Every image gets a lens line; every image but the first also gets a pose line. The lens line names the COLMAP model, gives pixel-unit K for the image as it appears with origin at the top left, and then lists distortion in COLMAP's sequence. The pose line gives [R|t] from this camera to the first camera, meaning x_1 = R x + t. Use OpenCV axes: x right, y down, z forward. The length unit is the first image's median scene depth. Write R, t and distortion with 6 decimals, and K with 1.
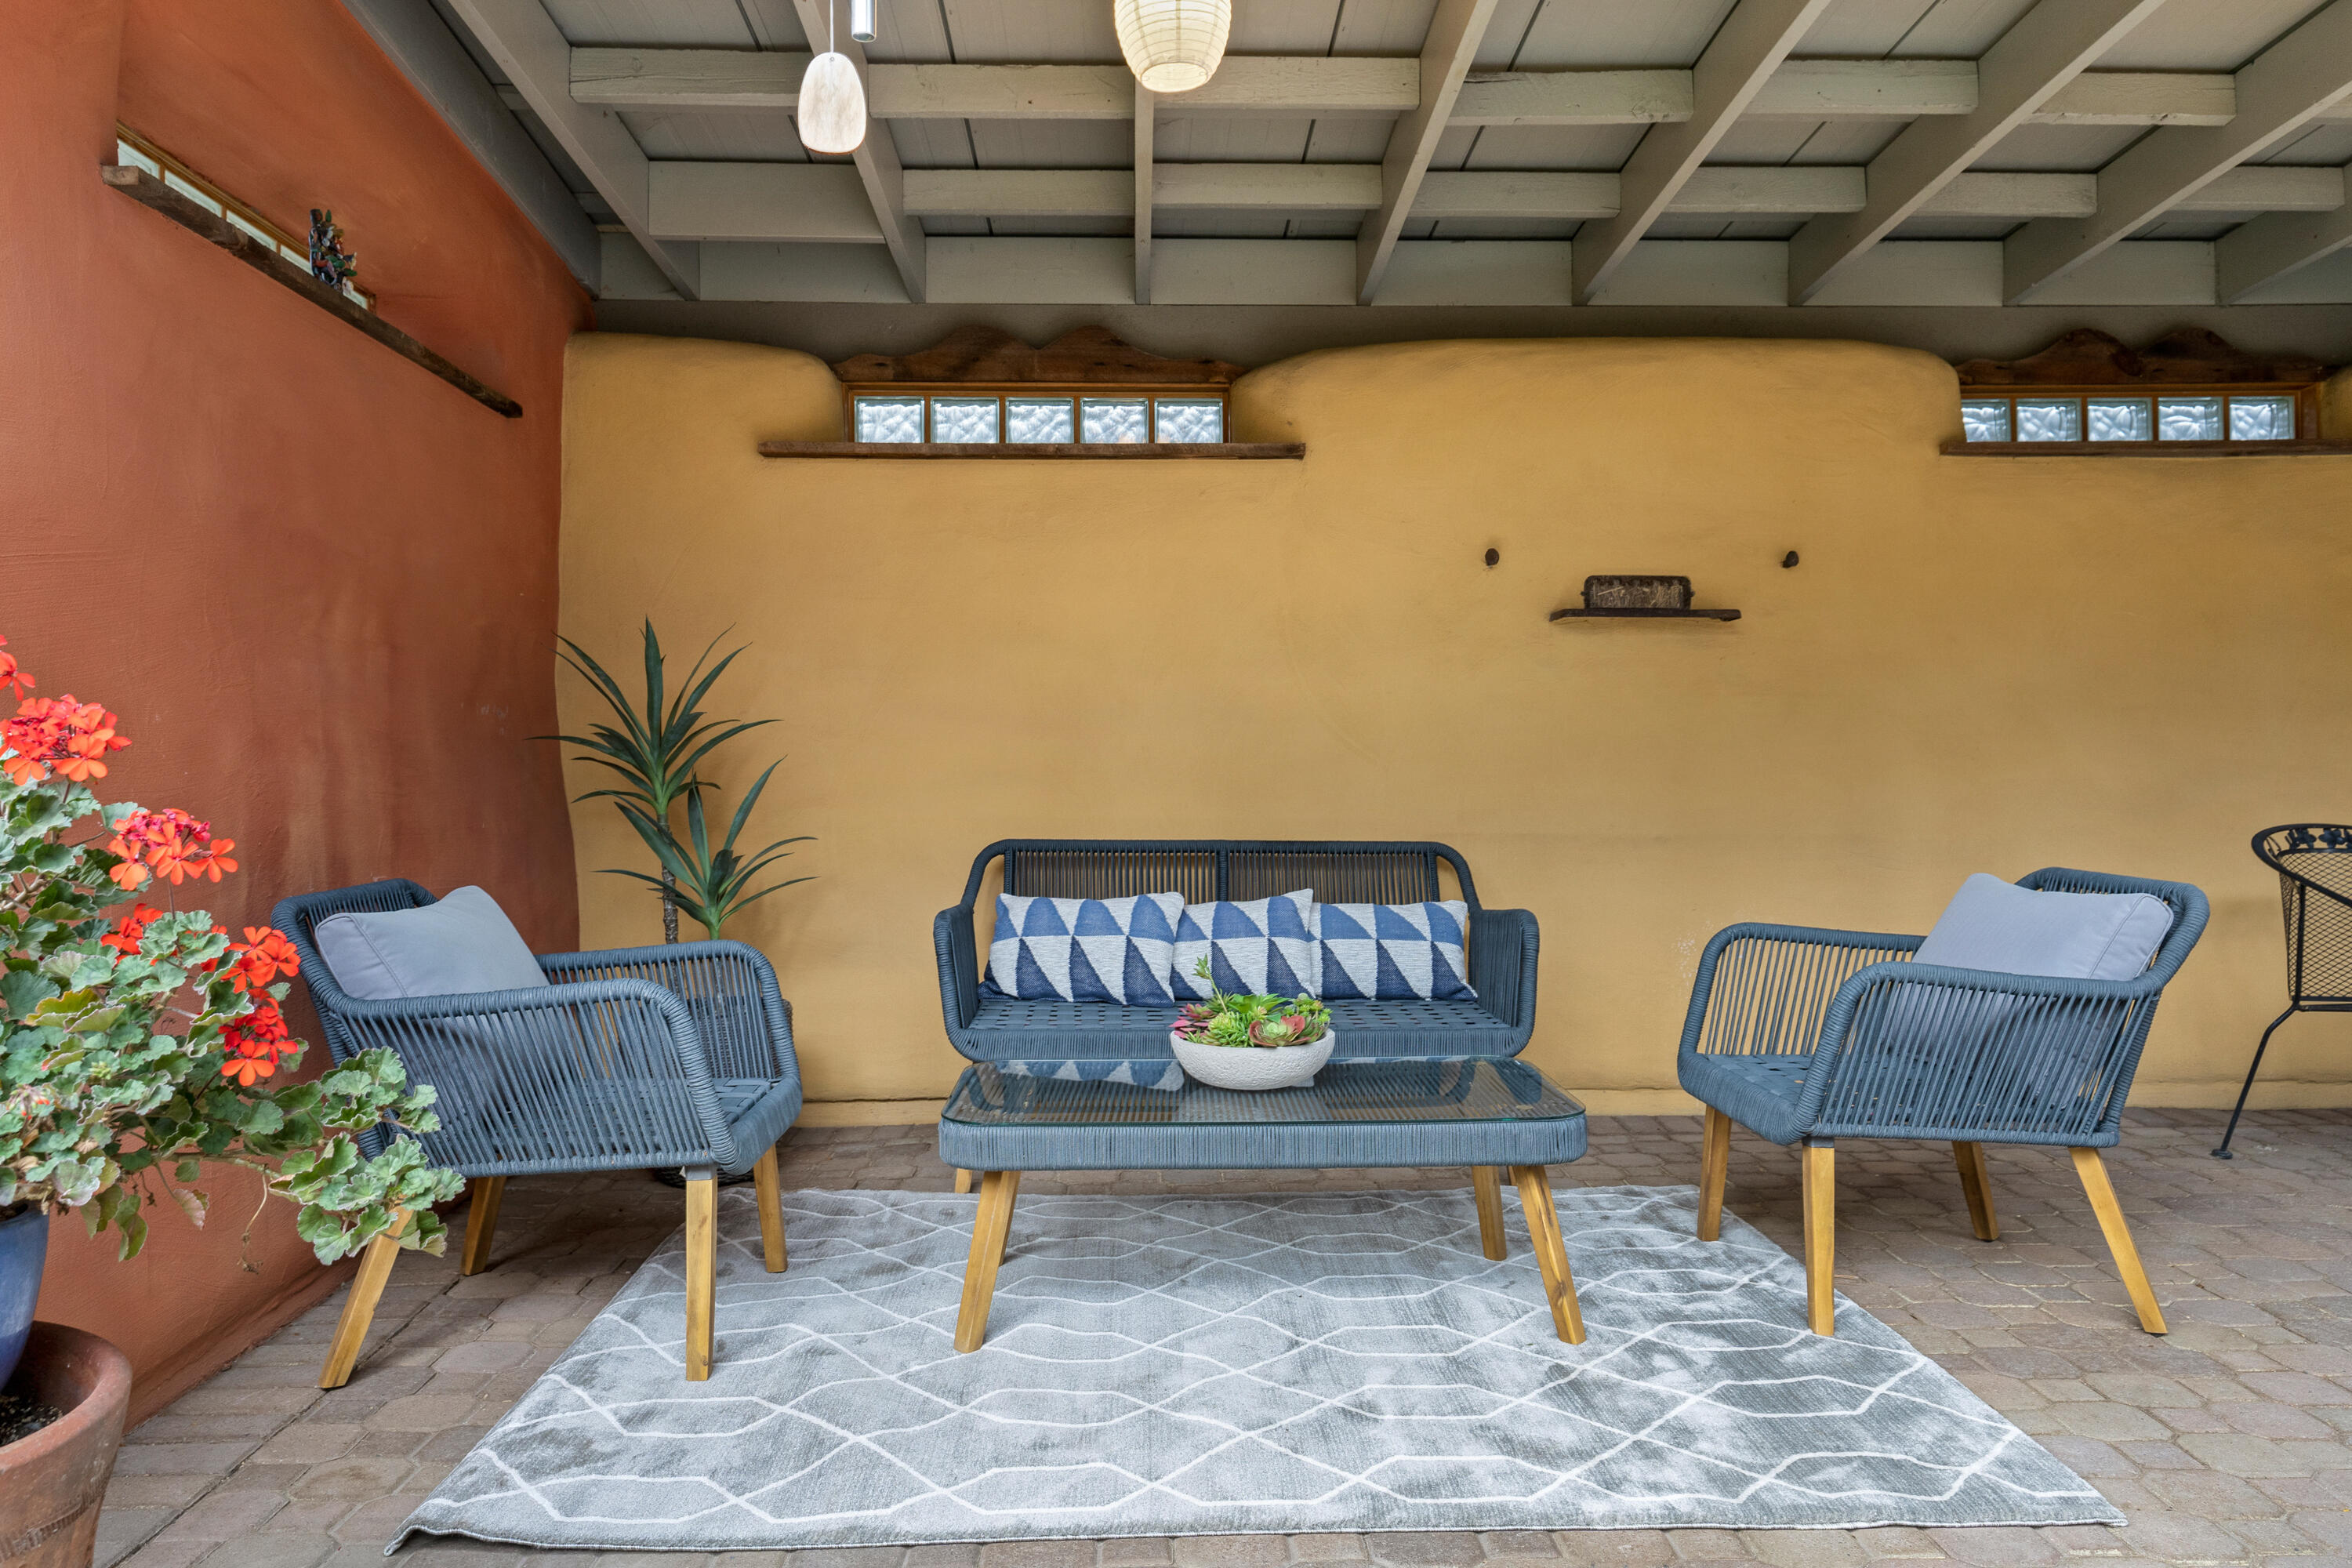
lens RADIAL K [[1683.3, 0, 1177.2], [0, 1683.3, 784.2], [0, 0, 1]] dist [-0.005220, 0.005957]
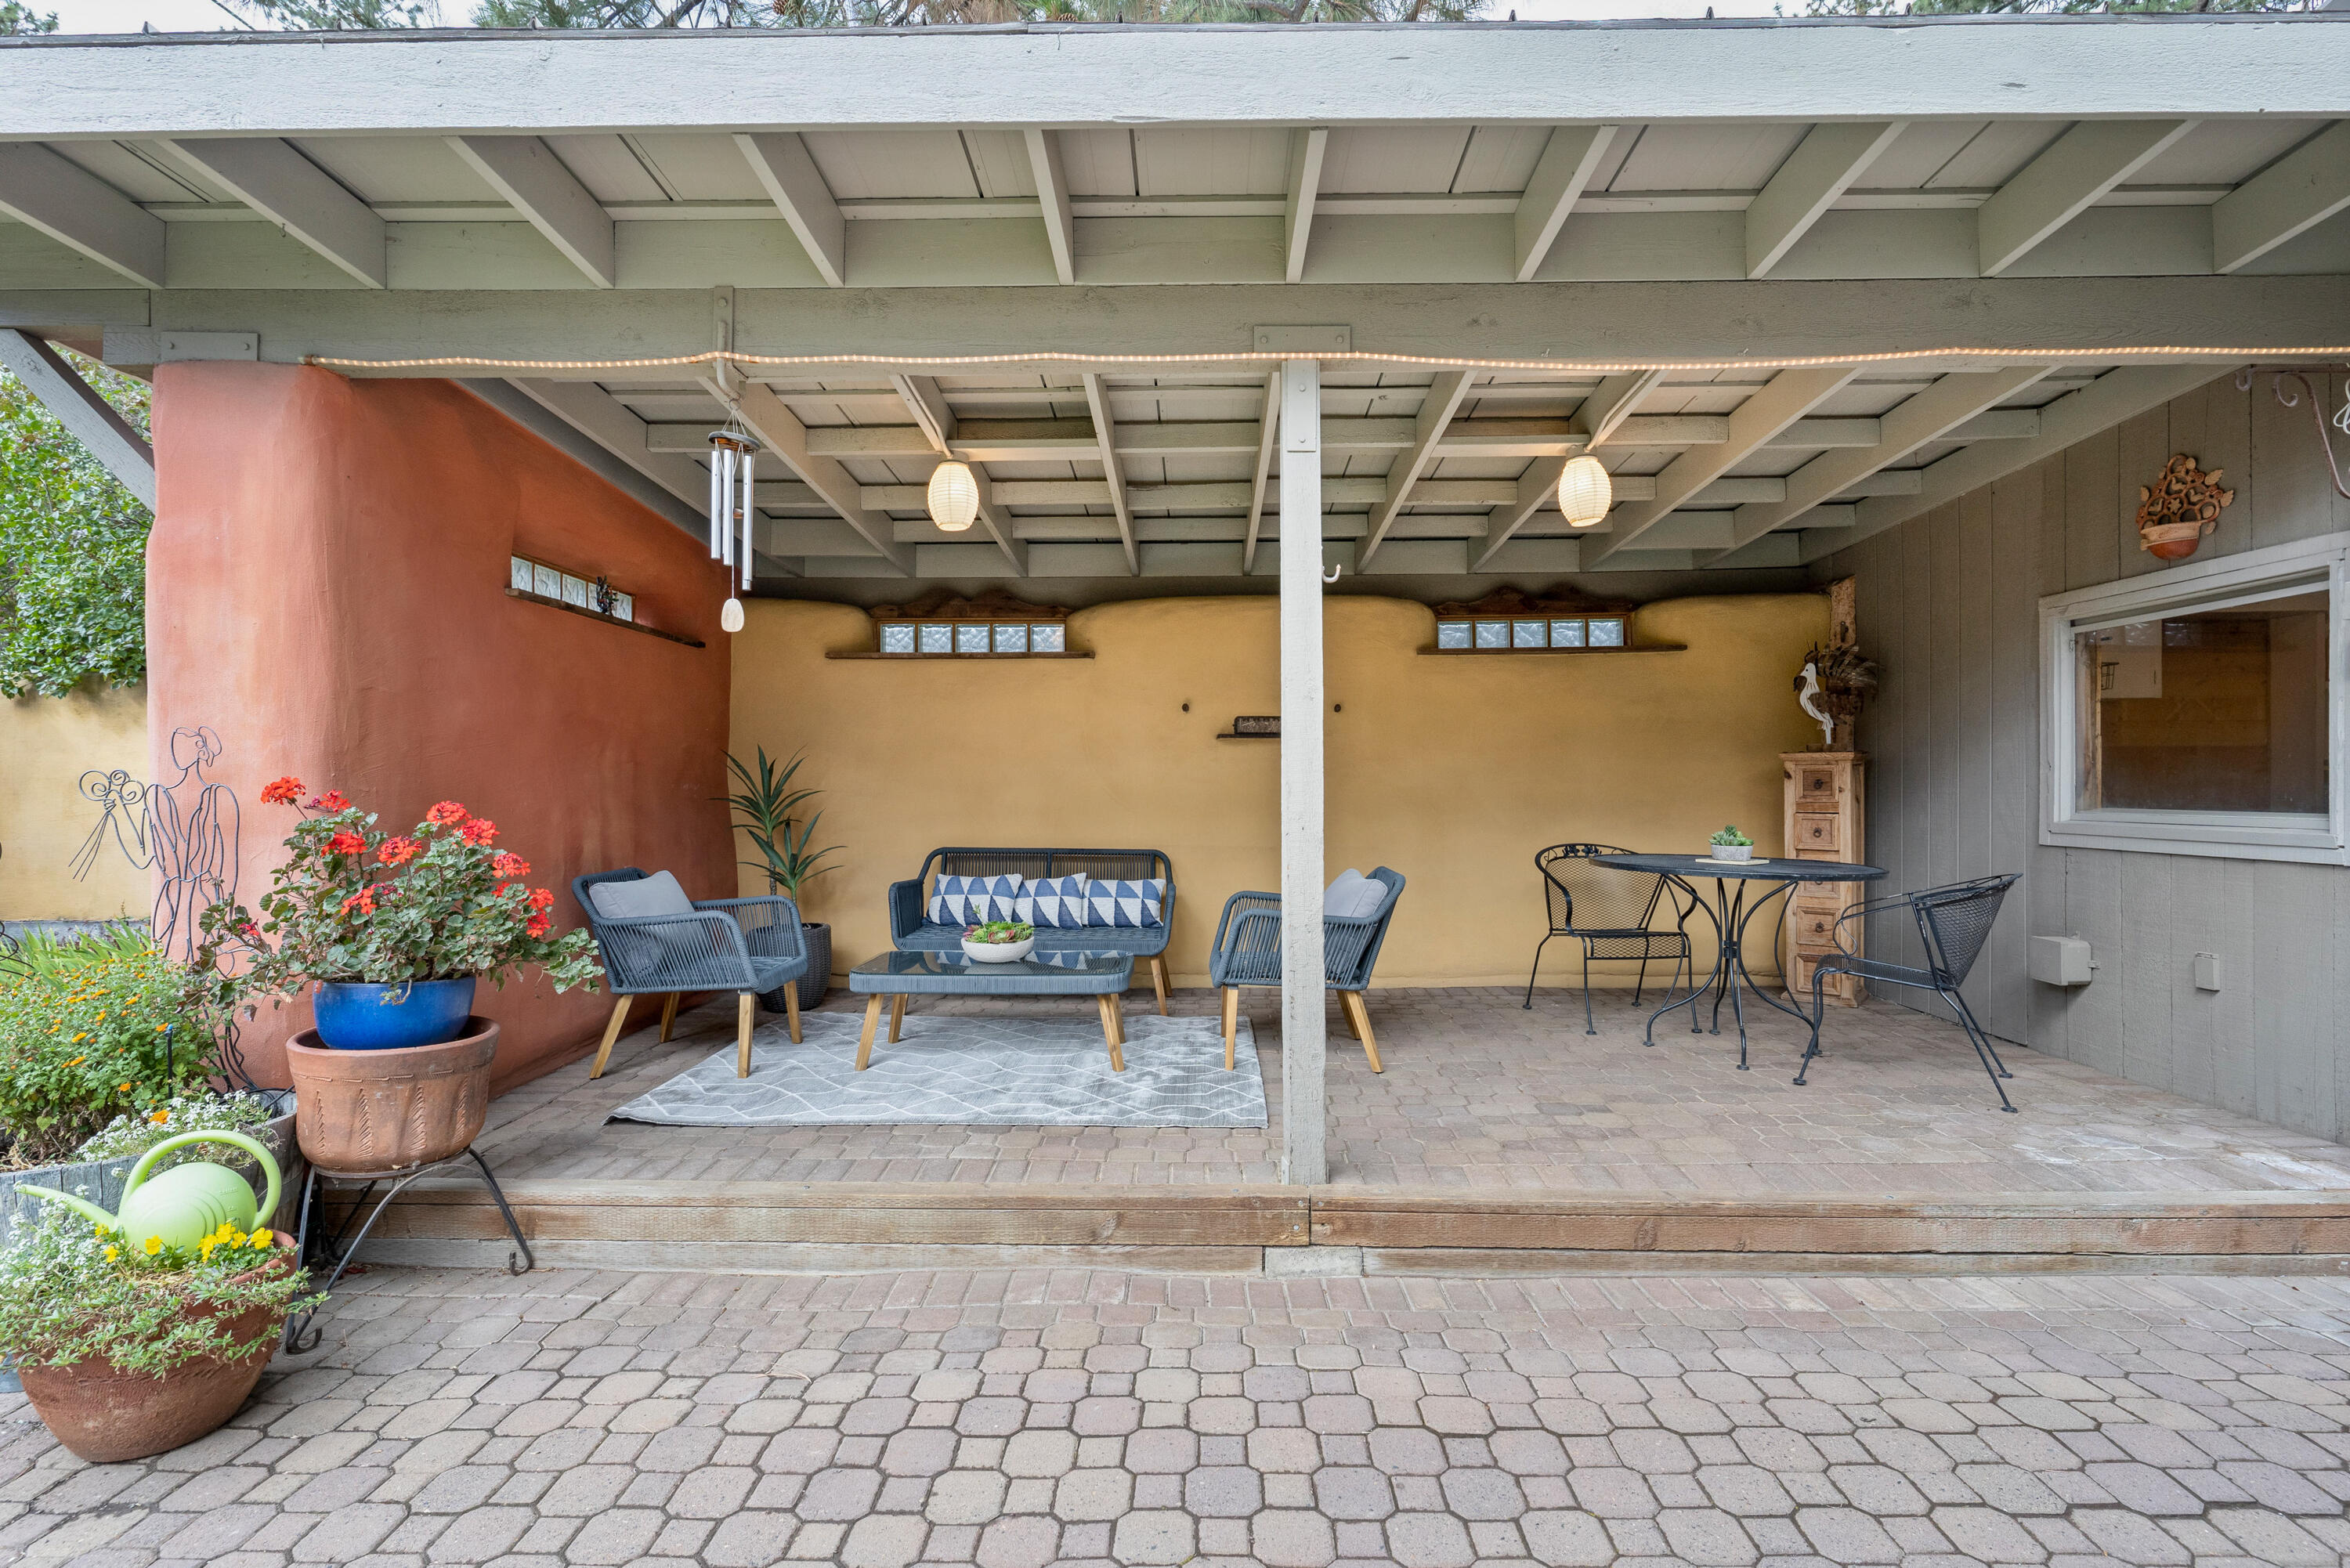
lens RADIAL K [[1125.7, 0, 1173.9], [0, 1125.7, 785.4], [0, 0, 1]] dist [0.001208, -0.000581]
pose [[0.998681, 0.002331, -0.051283, 0.352957], [-0.002790, 0.999957, -0.008874, -0.044203], [0.051260, 0.009005, 0.998645, -0.496532]]
